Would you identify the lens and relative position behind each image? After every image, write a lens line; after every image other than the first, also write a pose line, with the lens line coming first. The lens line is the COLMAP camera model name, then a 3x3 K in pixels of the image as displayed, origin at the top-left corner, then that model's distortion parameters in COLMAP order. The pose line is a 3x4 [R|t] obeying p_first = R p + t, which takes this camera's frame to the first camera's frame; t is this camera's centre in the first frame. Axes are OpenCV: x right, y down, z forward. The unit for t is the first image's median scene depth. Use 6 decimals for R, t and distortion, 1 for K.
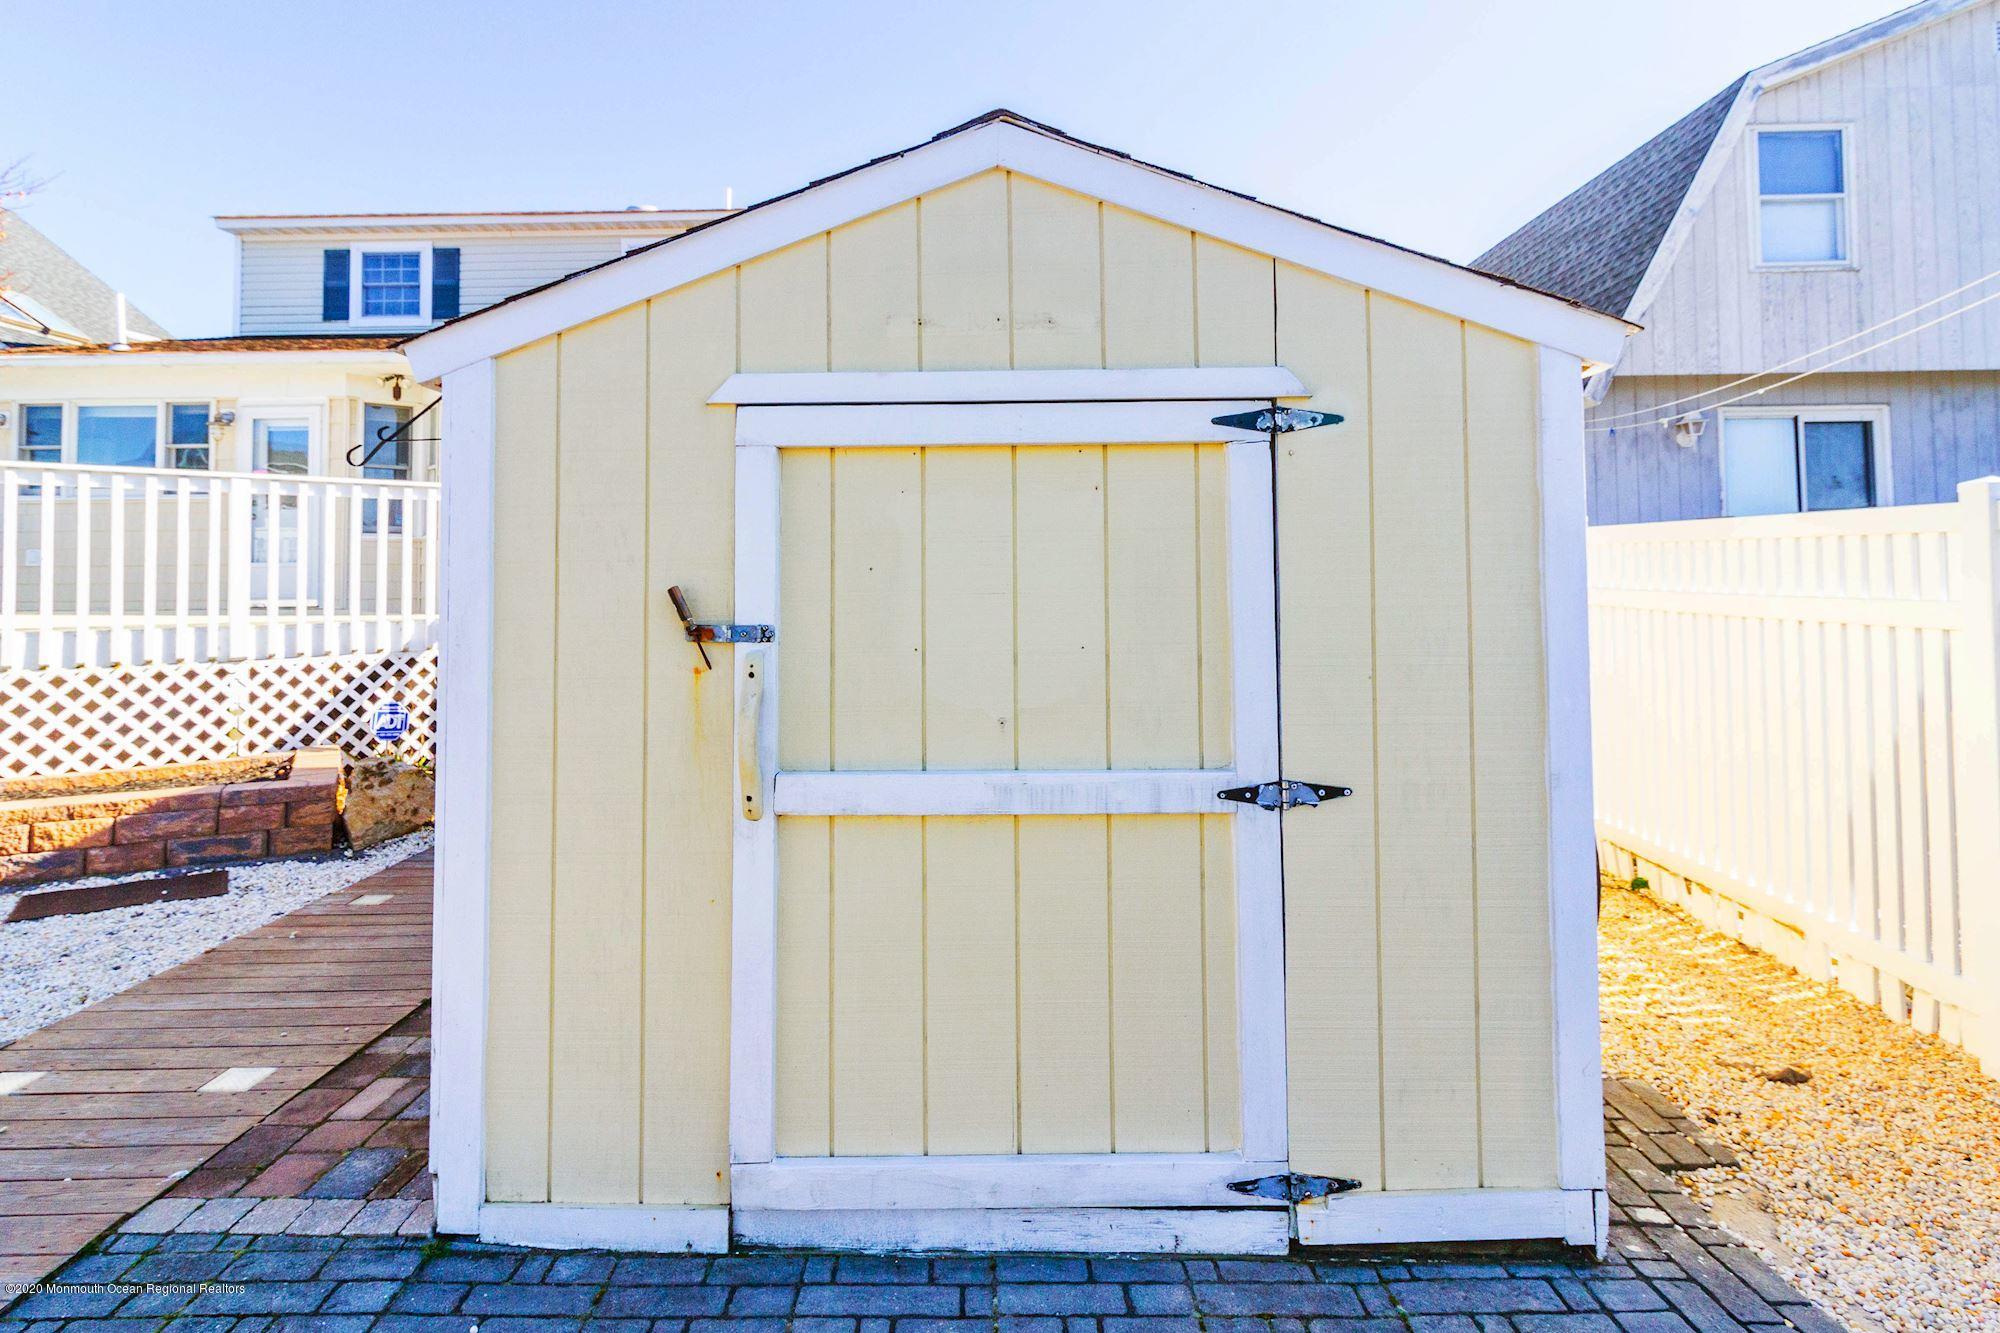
lens RADIAL K [[1063.4, 0, 1007.7], [0, 1063.4, 535.3], [0, 0, 1]] dist [0.006738, 0.000716]
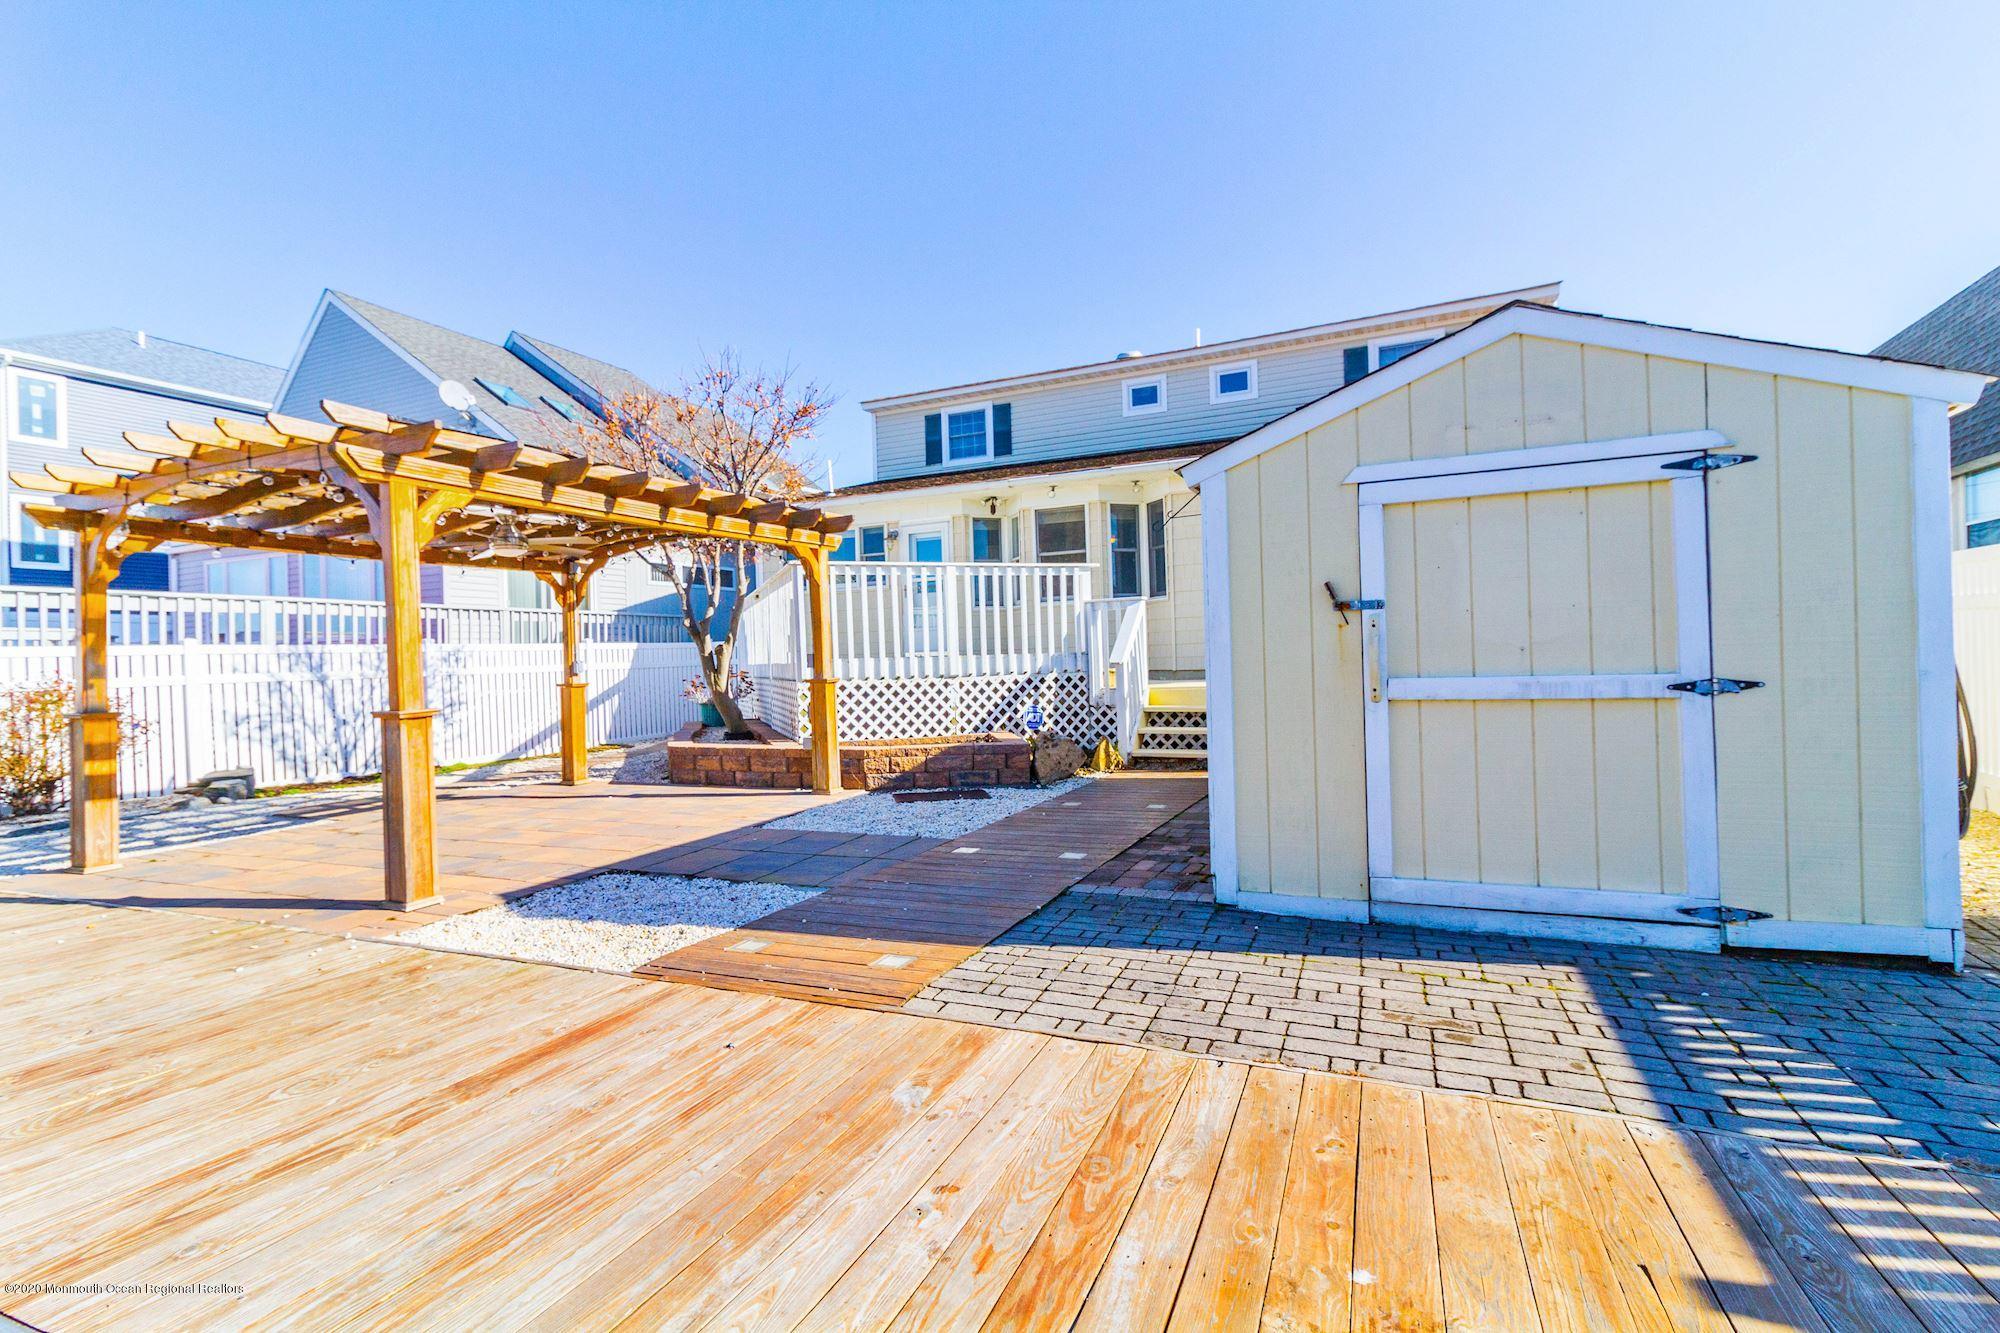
lens RADIAL K [[940.5, 0, 1024.6], [0, 940.5, 659.5], [0, 0, 1]] dist [0.009356, -0.000270]
pose [[0.923490, -0.018806, -0.383160, -0.065660], [0.036088, 0.998627, 0.037966, 0.039838], [0.381920, -0.048888, 0.922901, -0.299105]]
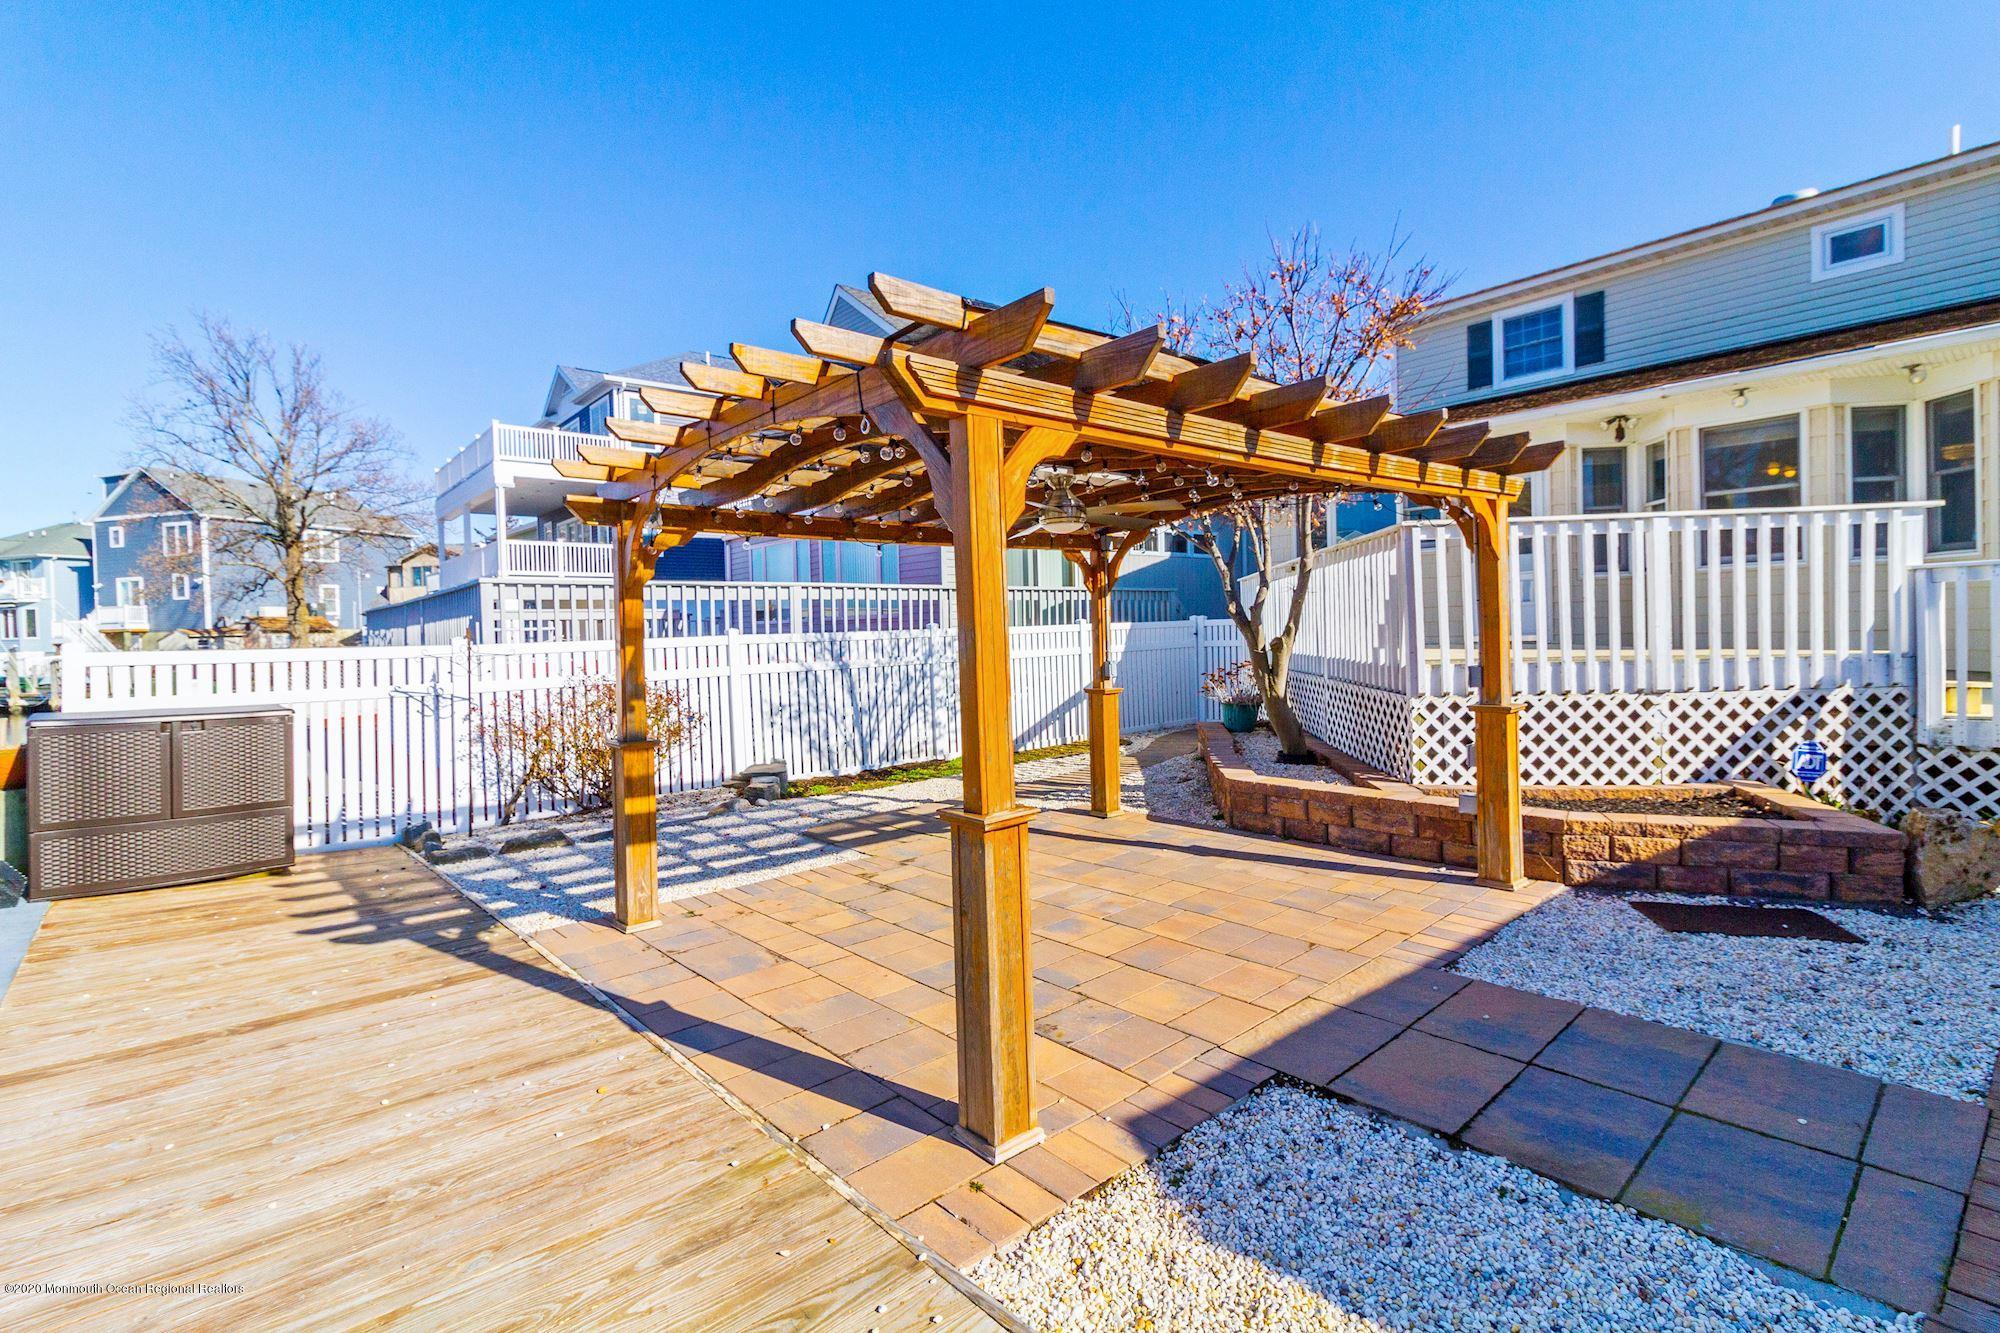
lens RADIAL K [[929.4, 0, 1033.1], [0, 929.4, 649.2], [0, 0, 1]] dist [0.009740, -0.000760]
pose [[0.683538, 0.003814, -0.729905, -0.481528], [0.051233, 0.997269, 0.053190, -0.005328], [0.728114, -0.073753, 0.681476, -0.068328]]
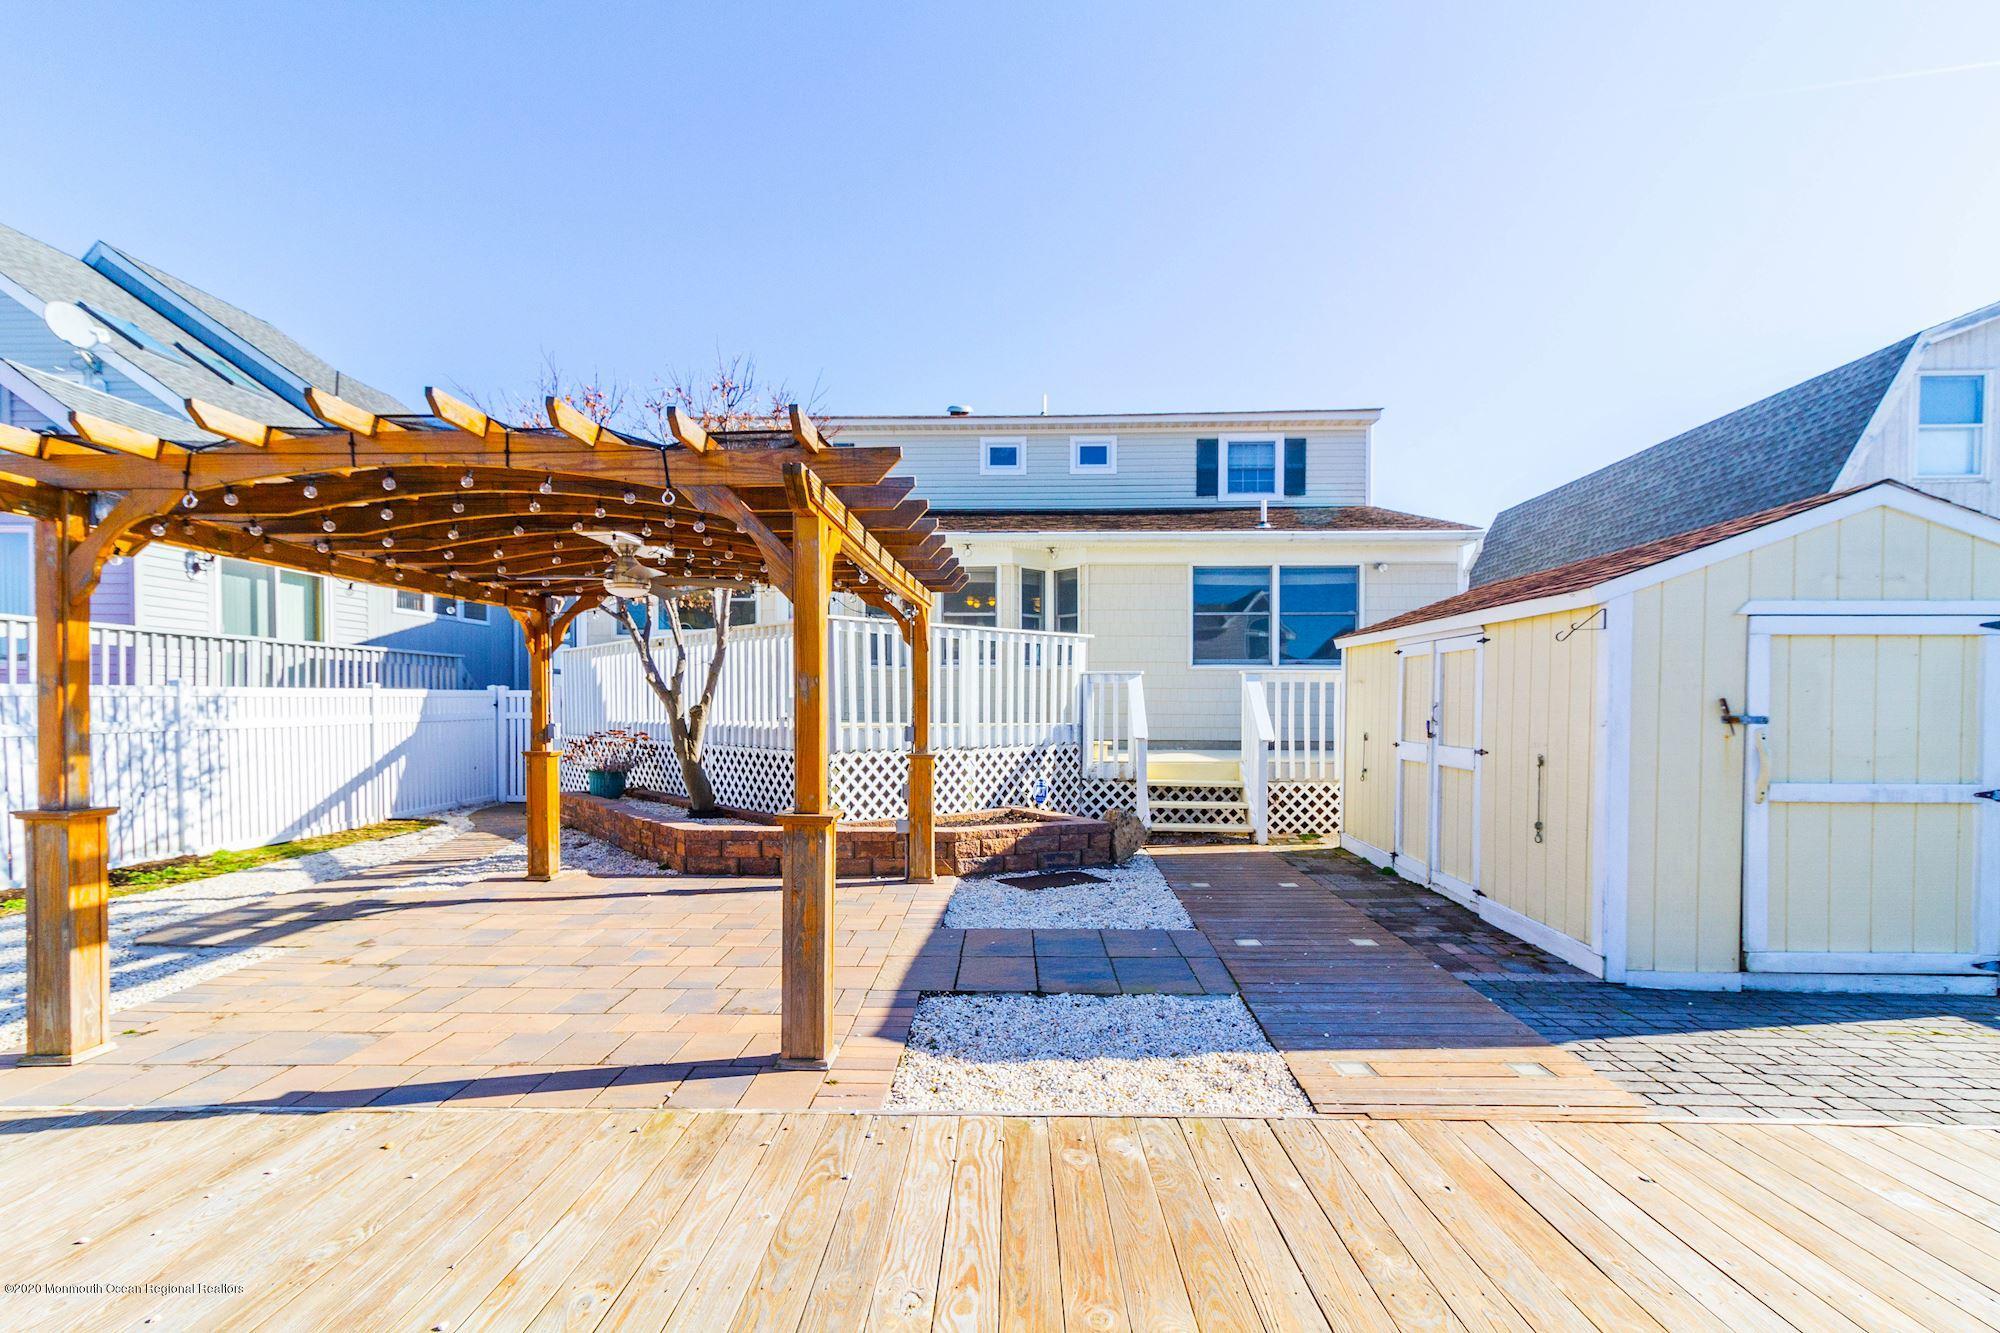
lens RADIAL K [[961.7, 0, 993.2], [0, 961.7, 728.4], [0, 0, 1]] dist [0.009623, 0.000482]
pose [[0.999935, 0.011007, -0.002865, -0.697643], [-0.010804, 0.997949, 0.063100, 0.000166], [0.003554, -0.063065, 0.998003, -0.386363]]
